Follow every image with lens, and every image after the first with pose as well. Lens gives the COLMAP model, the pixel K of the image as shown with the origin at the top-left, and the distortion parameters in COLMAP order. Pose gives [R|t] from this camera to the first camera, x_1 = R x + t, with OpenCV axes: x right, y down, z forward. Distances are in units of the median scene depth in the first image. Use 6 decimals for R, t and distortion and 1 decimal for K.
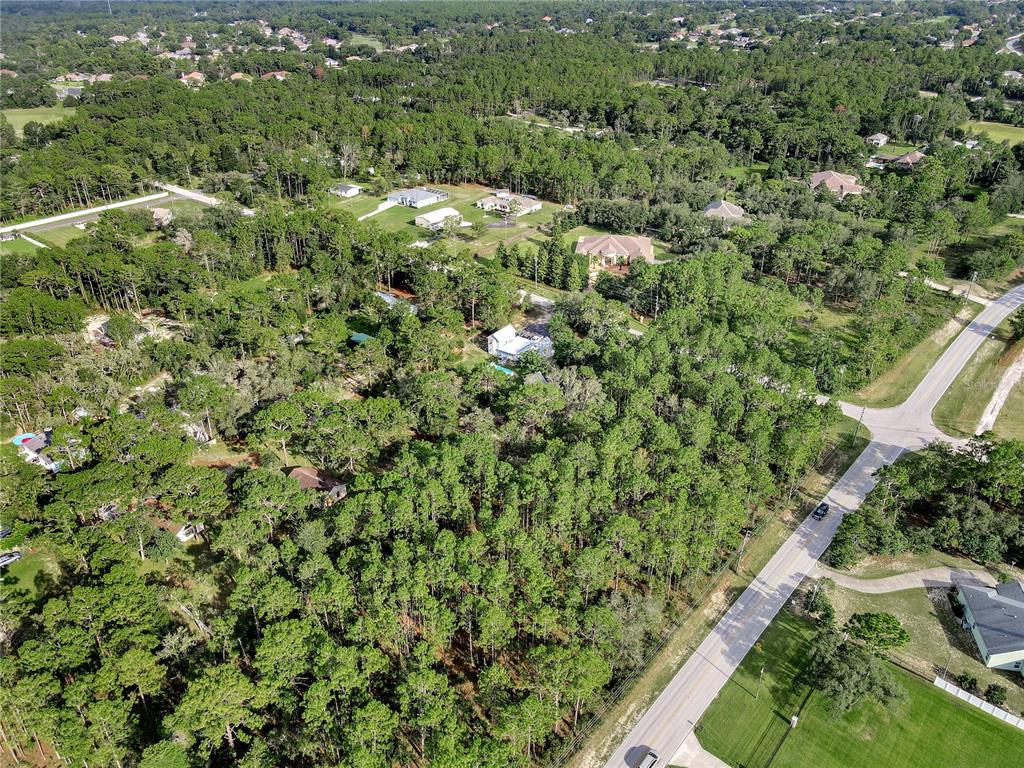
lens RADIAL K [[758.7, 0, 508.0], [0, 758.7, 383.6], [0, 0, 1]] dist [0.013191, 0.005251]
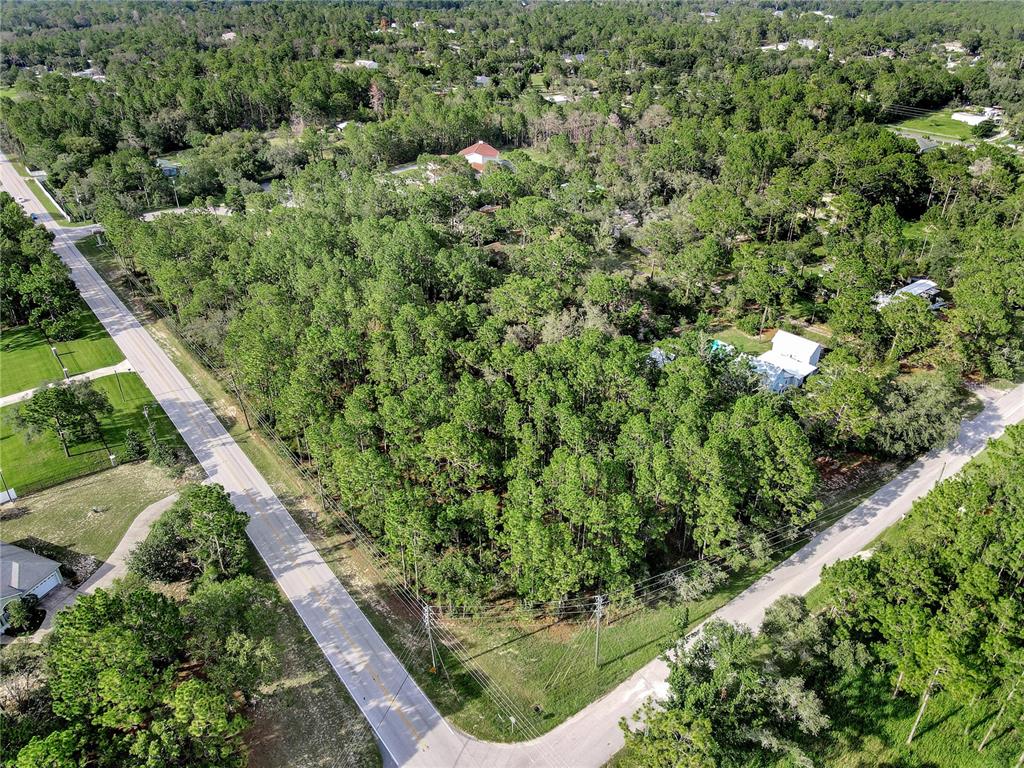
lens RADIAL K [[750.7, 0, 512.0], [0, 750.7, 384.0], [0, 0, 1]] dist [0.011116, 0.008300]
pose [[-0.202395, 0.496691, -0.843999, 0.457124], [-0.474792, 0.704002, 0.528160, -0.199746], [0.856510, 0.507621, 0.093339, 0.538515]]
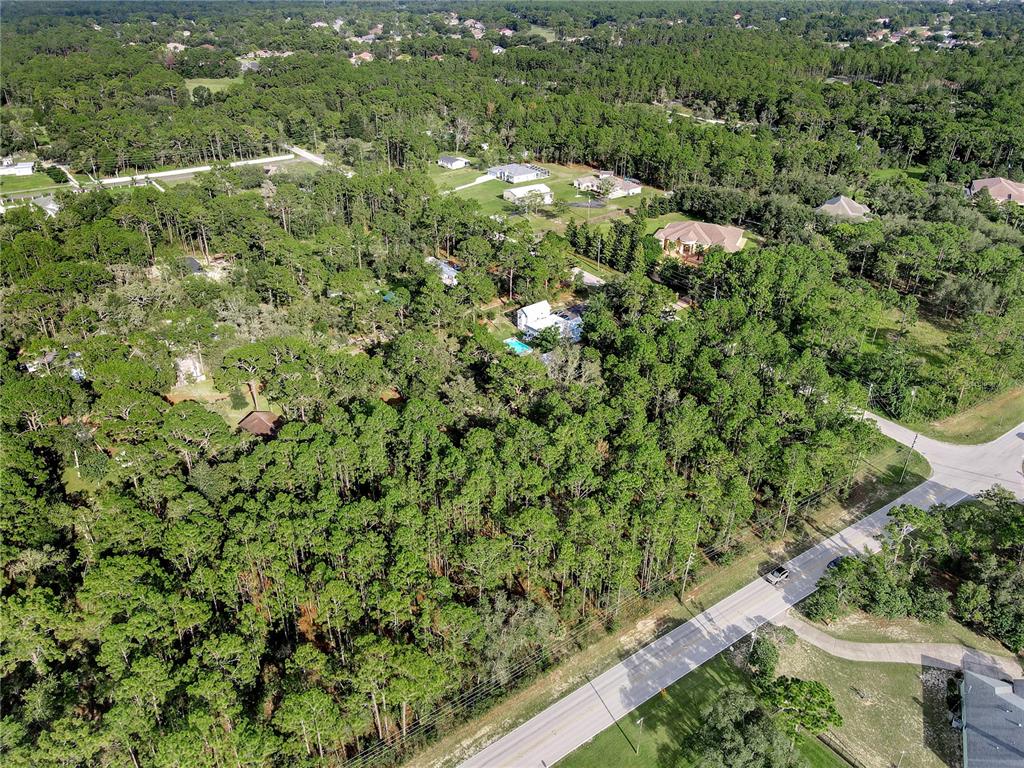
lens RADIAL K [[746.0, 0, 508.5], [0, 746.0, 383.9], [0, 0, 1]] dist [0.019771, -0.005313]
pose [[0.969495, 0.126399, -0.210006, 0.120003], [-0.126020, 0.991911, 0.015241, 0.010995], [0.210233, 0.011688, 0.977581, 0.072519]]
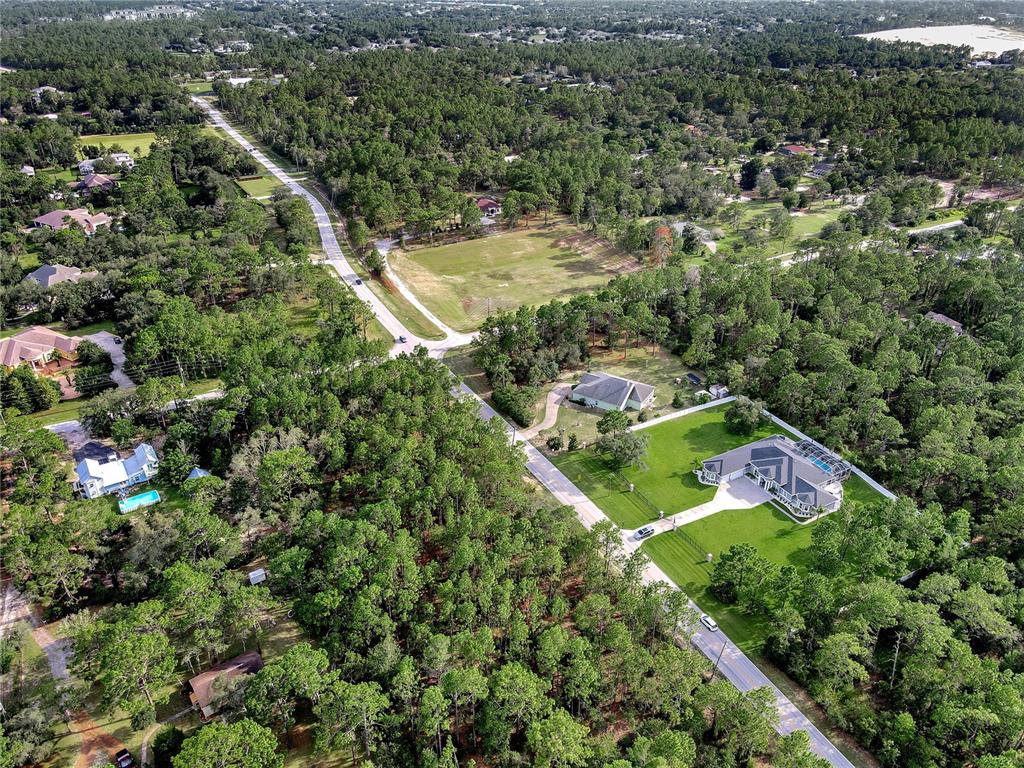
lens RADIAL K [[750.7, 0, 512.0], [0, 750.7, 384.0], [0, 0, 1]] dist [0.011116, 0.008300]
pose [[0.342155, -0.458856, 0.819989, -0.357704], [0.457214, 0.843686, 0.281336, -0.123323], [-0.820905, 0.278650, 0.498466, 0.122533]]
